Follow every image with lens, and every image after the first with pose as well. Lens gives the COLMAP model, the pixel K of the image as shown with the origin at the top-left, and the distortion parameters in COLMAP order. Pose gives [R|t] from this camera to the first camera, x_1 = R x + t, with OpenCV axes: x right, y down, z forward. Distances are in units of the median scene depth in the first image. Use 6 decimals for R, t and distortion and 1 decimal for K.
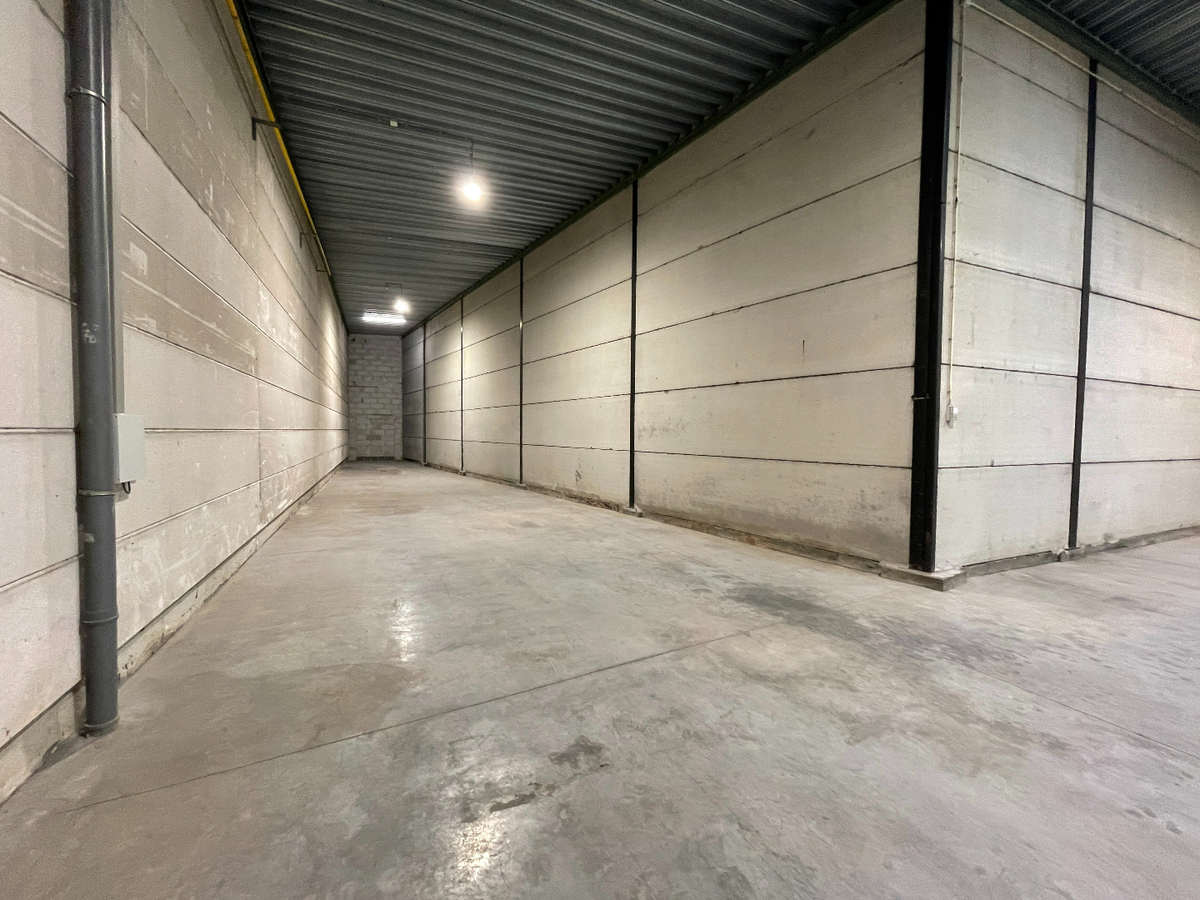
lens RADIAL K [[481.7, 0, 593.7], [0, 481.7, 449.5], [0, 0, 1]] dist [-0.002240, -0.001398]
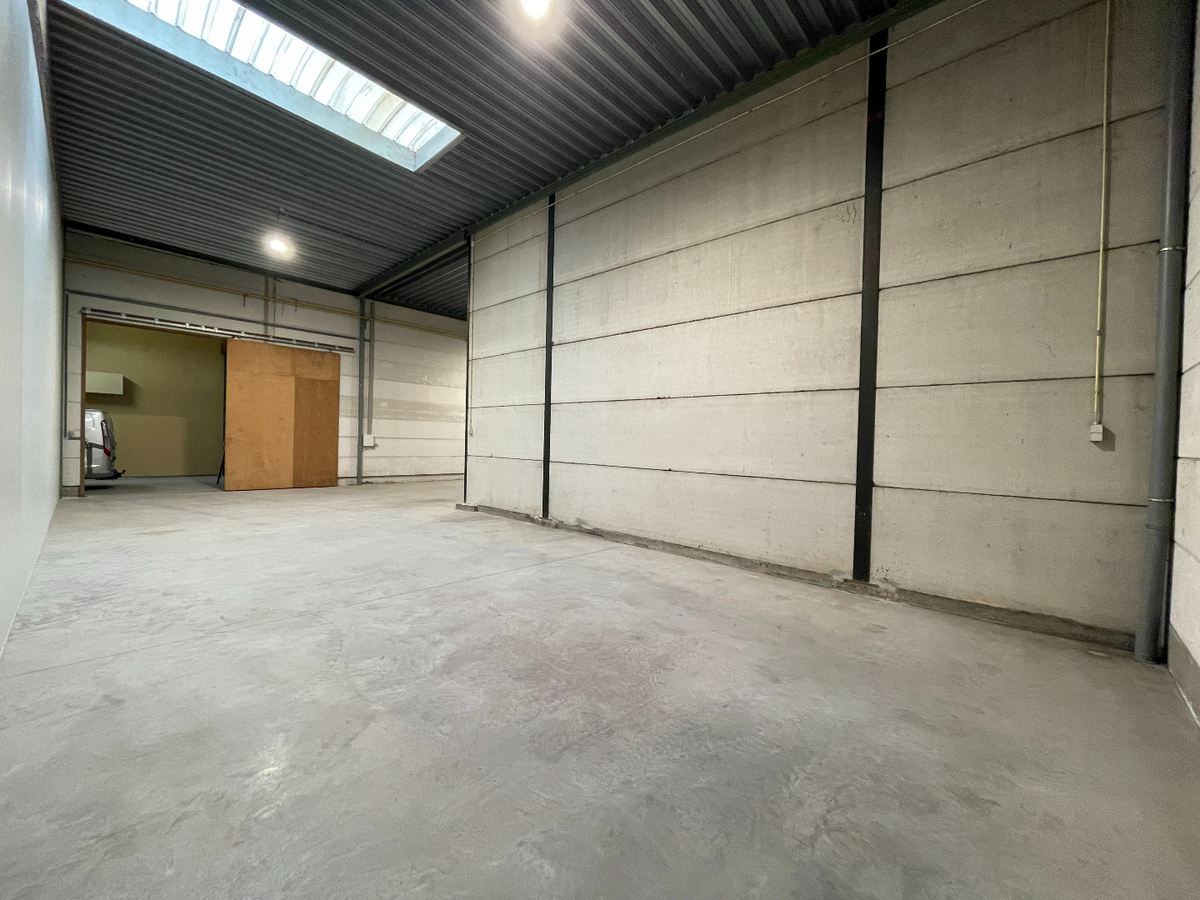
lens RADIAL K [[481.7, 0, 600.5], [0, 481.7, 451.6], [0, 0, 1]] dist [-0.002240, -0.001398]
pose [[0.400773, 0.022393, -0.915904, 2.918691], [-0.056641, 0.998395, -0.000374, -0.012292], [0.914425, 0.052028, 0.401398, 0.659036]]
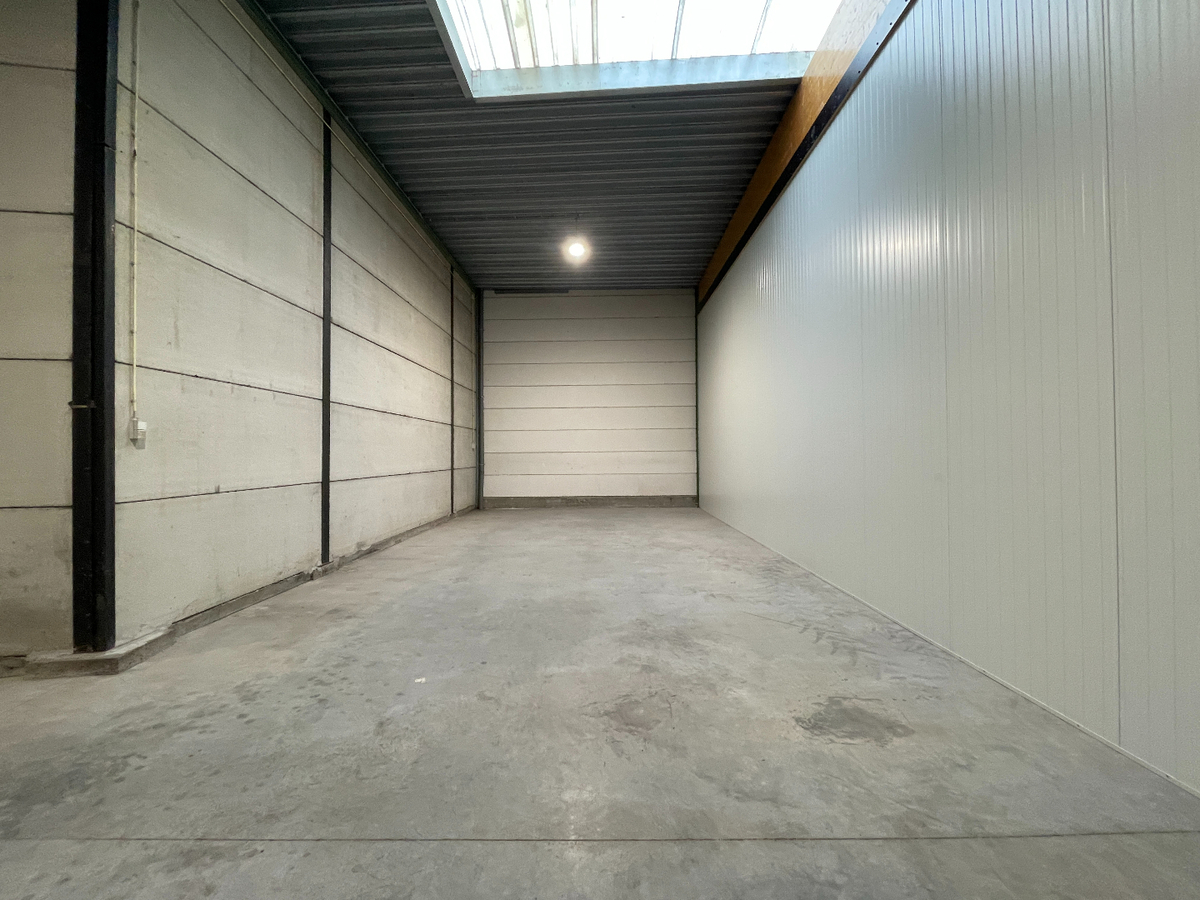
lens RADIAL K [[481.7, 0, 595.6], [0, 481.7, 448.2], [0, 0, 1]] dist [-0.002240, -0.001398]
pose [[0.412491, -0.000981, 0.910961, 0.346028], [0.044732, 0.998815, -0.019179, 0.001973], [-0.909863, 0.048660, 0.412046, 0.029362]]
